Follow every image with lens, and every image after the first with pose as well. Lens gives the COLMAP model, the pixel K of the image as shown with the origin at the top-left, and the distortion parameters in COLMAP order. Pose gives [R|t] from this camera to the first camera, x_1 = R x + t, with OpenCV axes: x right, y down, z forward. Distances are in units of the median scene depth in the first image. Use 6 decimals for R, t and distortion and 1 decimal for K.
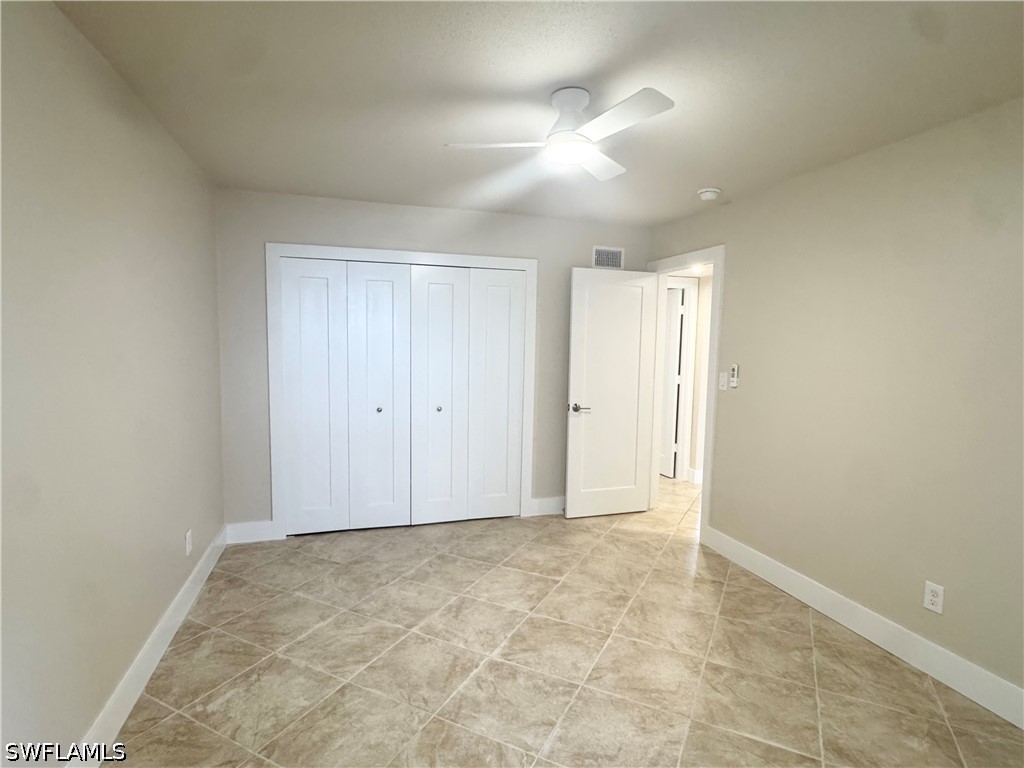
lens RADIAL K [[537.5, 0, 512.0], [0, 537.5, 384.0], [0, 0, 1]] dist [-0.002926, 0.000117]
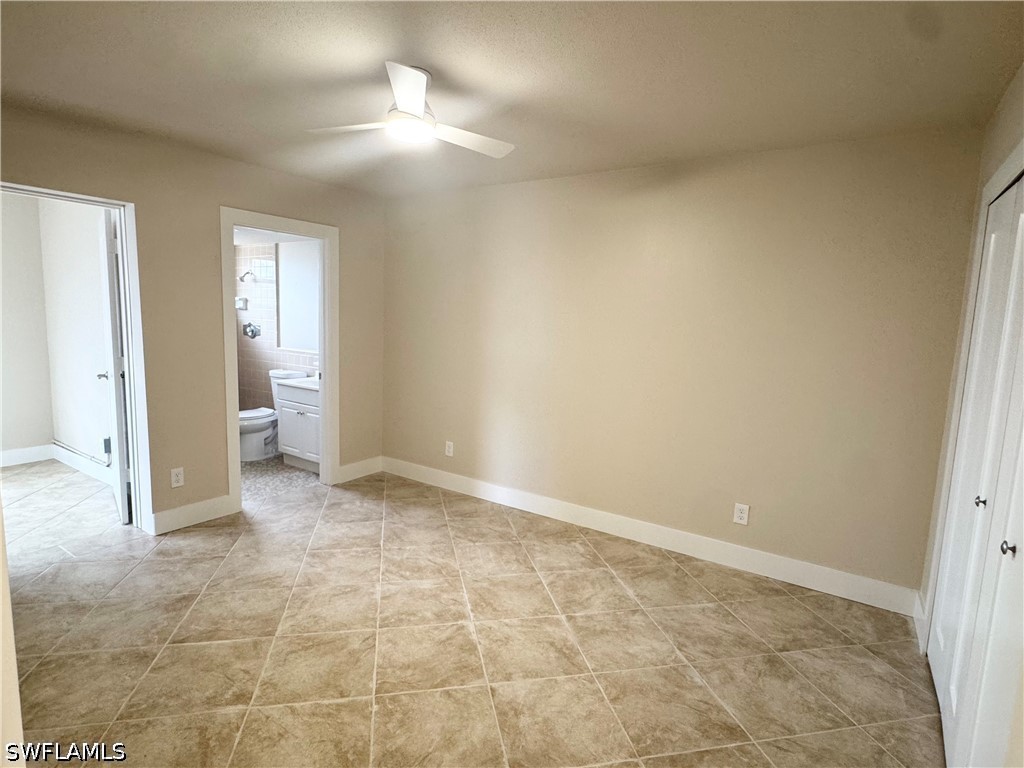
lens RADIAL K [[537.5, 0, 512.0], [0, 537.5, 384.0], [0, 0, 1]] dist [-0.002926, 0.000117]
pose [[-0.773696, 0.035781, -0.632546, 0.522717], [-0.103397, 0.977887, 0.181786, -0.139071], [0.625063, 0.206051, -0.752888, 1.669083]]
